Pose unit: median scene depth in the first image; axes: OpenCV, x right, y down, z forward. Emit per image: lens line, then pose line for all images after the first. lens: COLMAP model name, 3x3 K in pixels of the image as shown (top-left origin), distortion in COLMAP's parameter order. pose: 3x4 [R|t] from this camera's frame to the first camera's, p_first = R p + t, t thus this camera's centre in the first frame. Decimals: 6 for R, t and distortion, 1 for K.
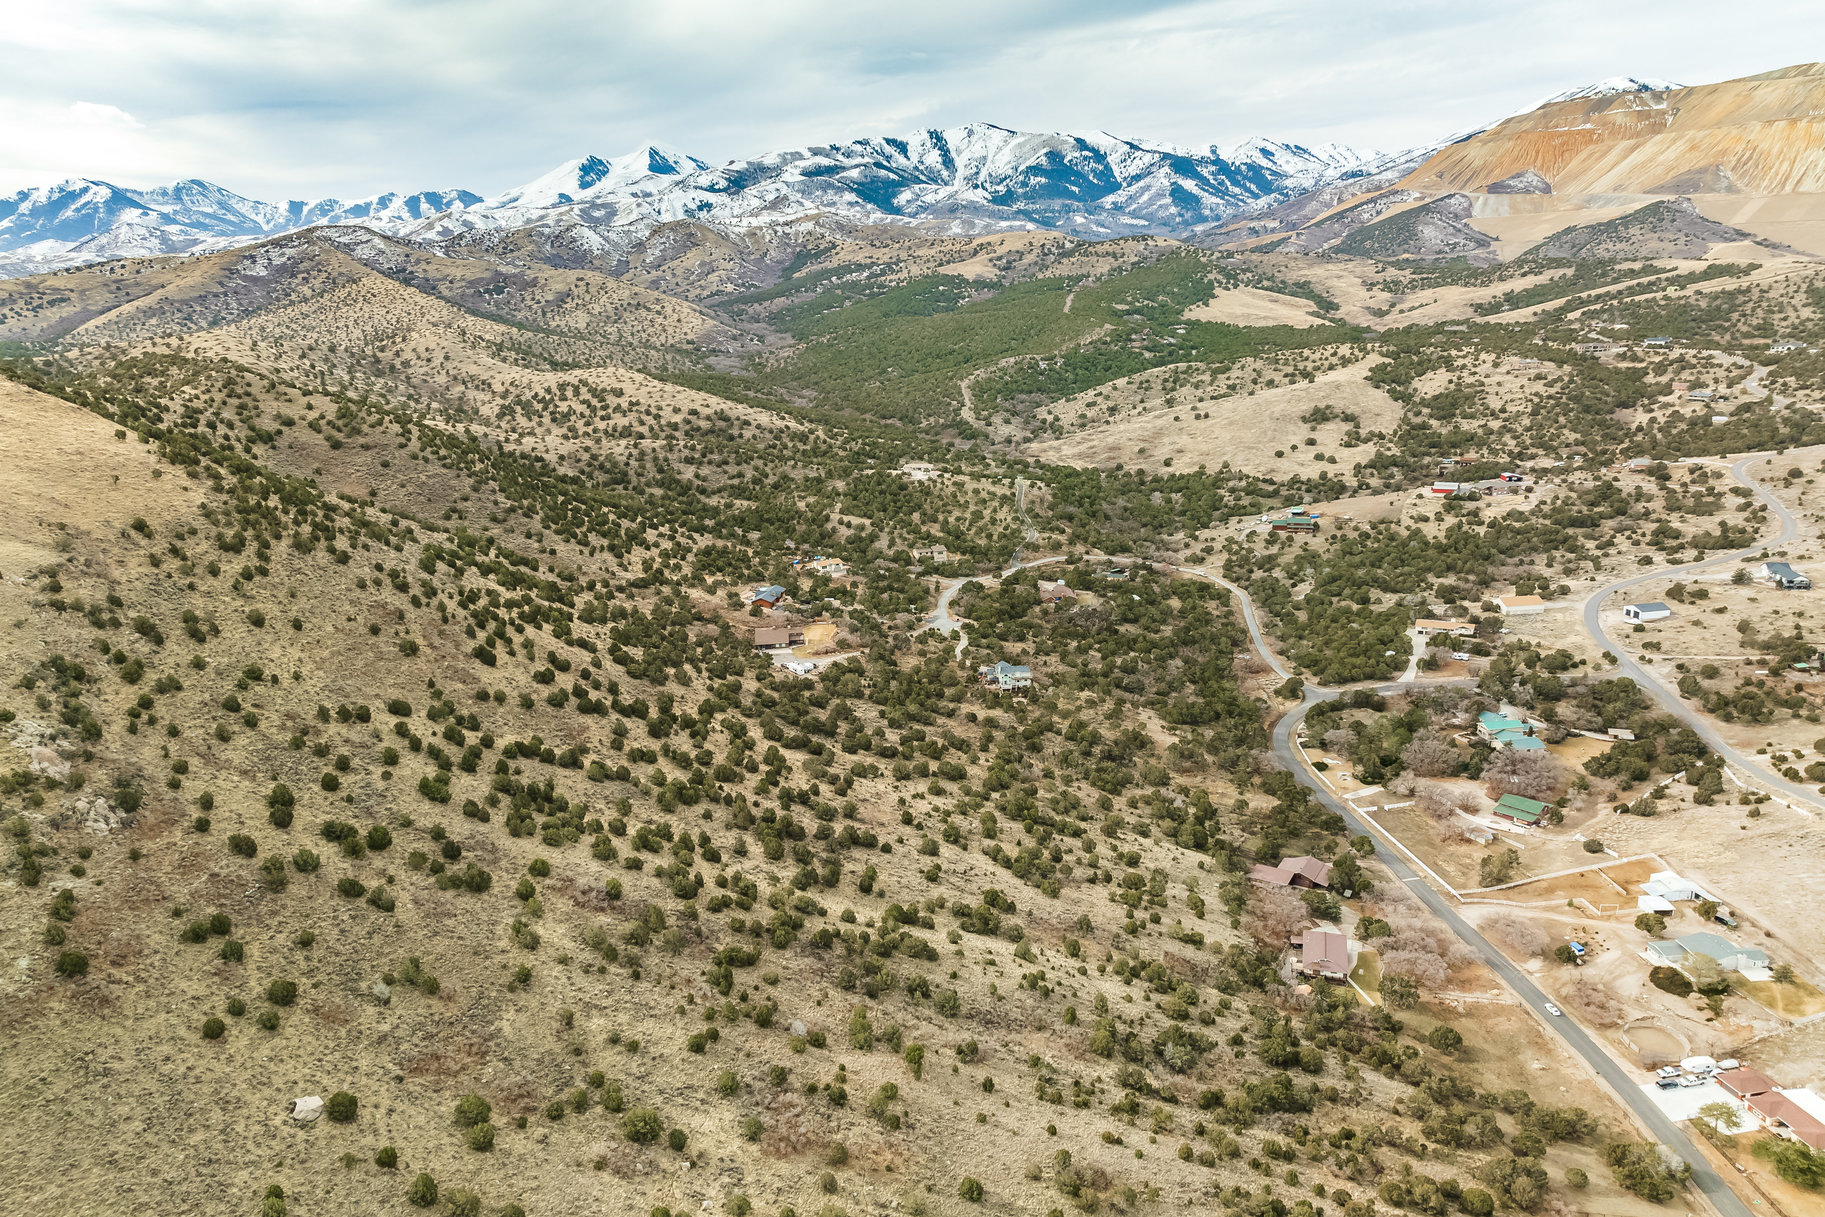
lens RADIAL K [[1231.6, 0, 915.9], [0, 1231.6, 606.8], [0, 0, 1]] dist [0.025400, 0.001978]
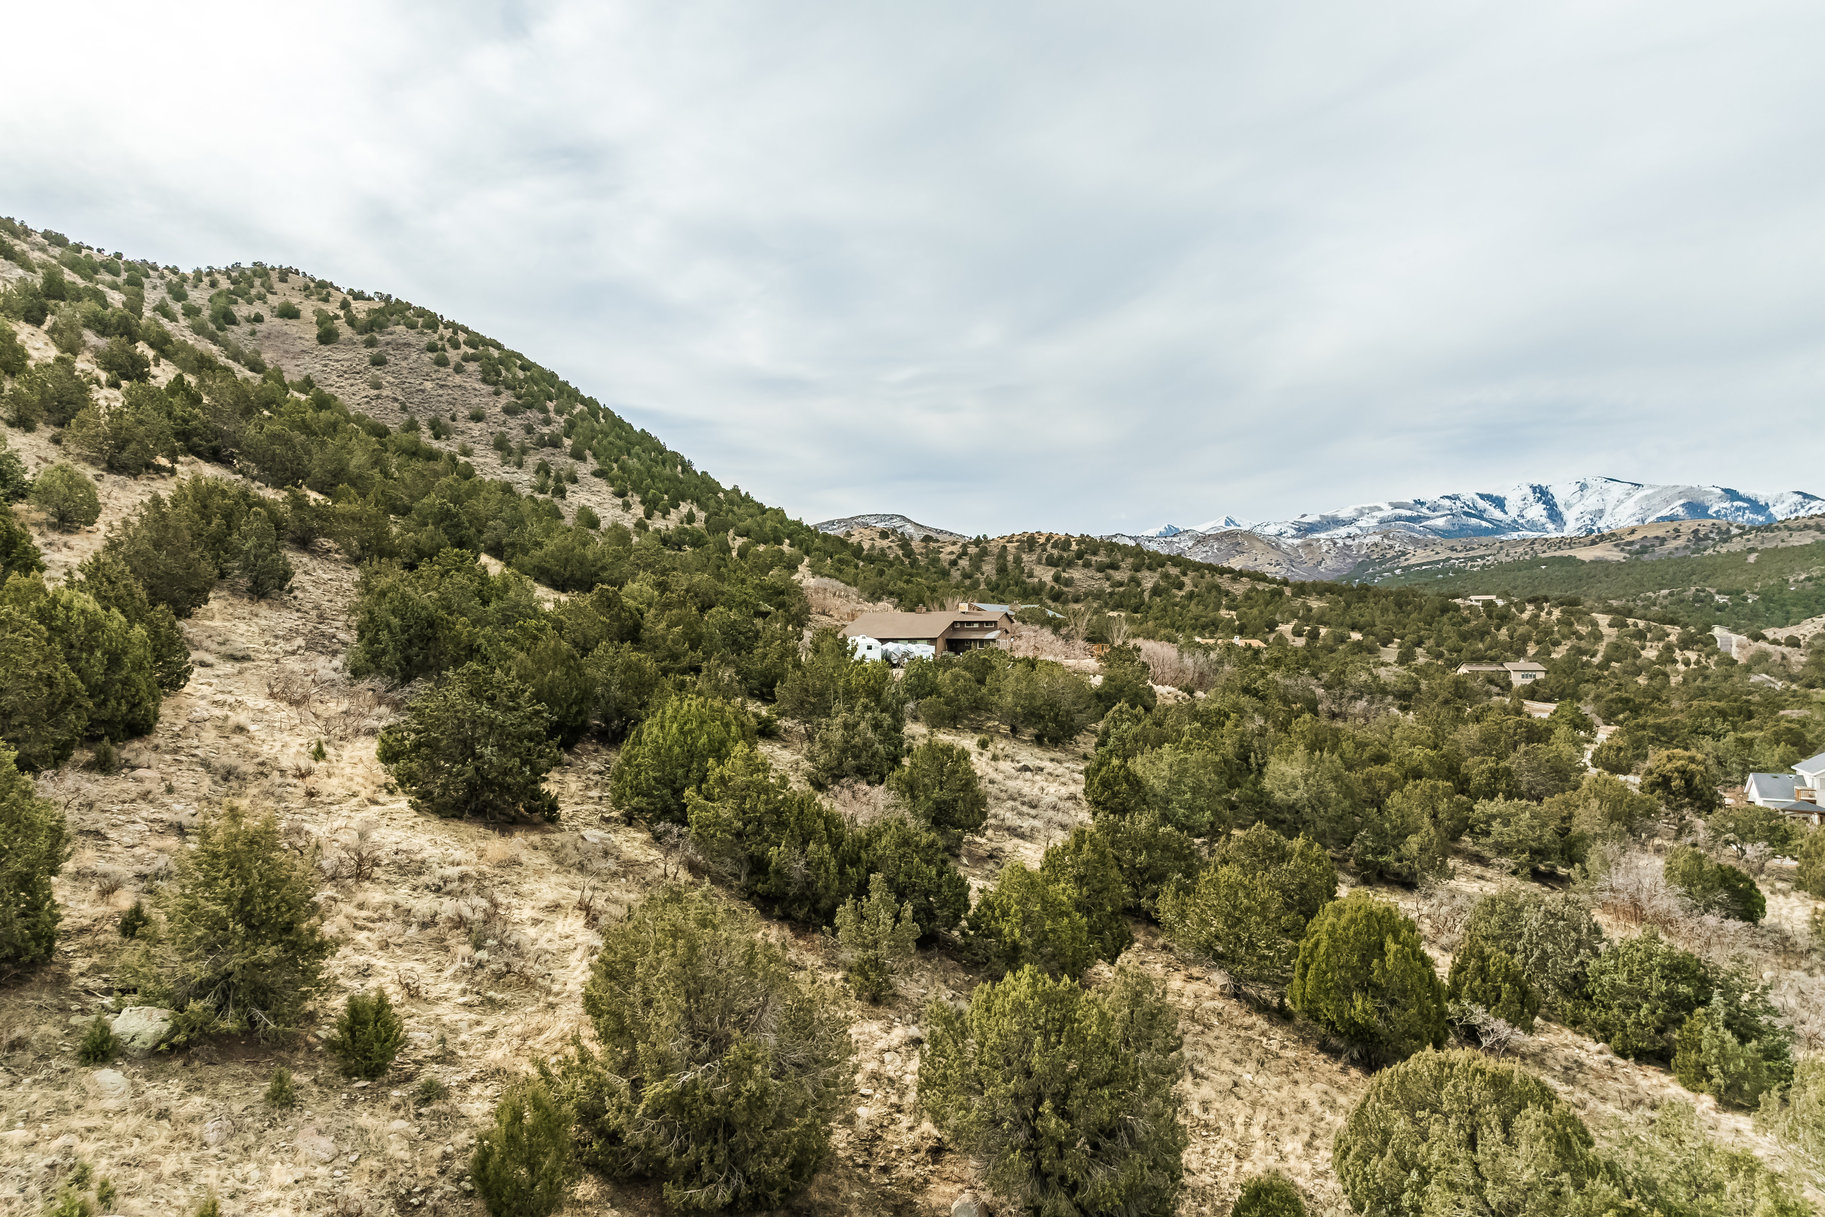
lens RADIAL K [[1231.1, 0, 888.5], [0, 1231.1, 590.6], [0, 0, 1]] dist [0.001891, 0.002139]
pose [[0.891163, 0.016795, -0.453372, 0.004860], [-0.152679, 0.952128, -0.264841, 0.022859], [0.427221, 0.305237, 0.851066, 0.171224]]
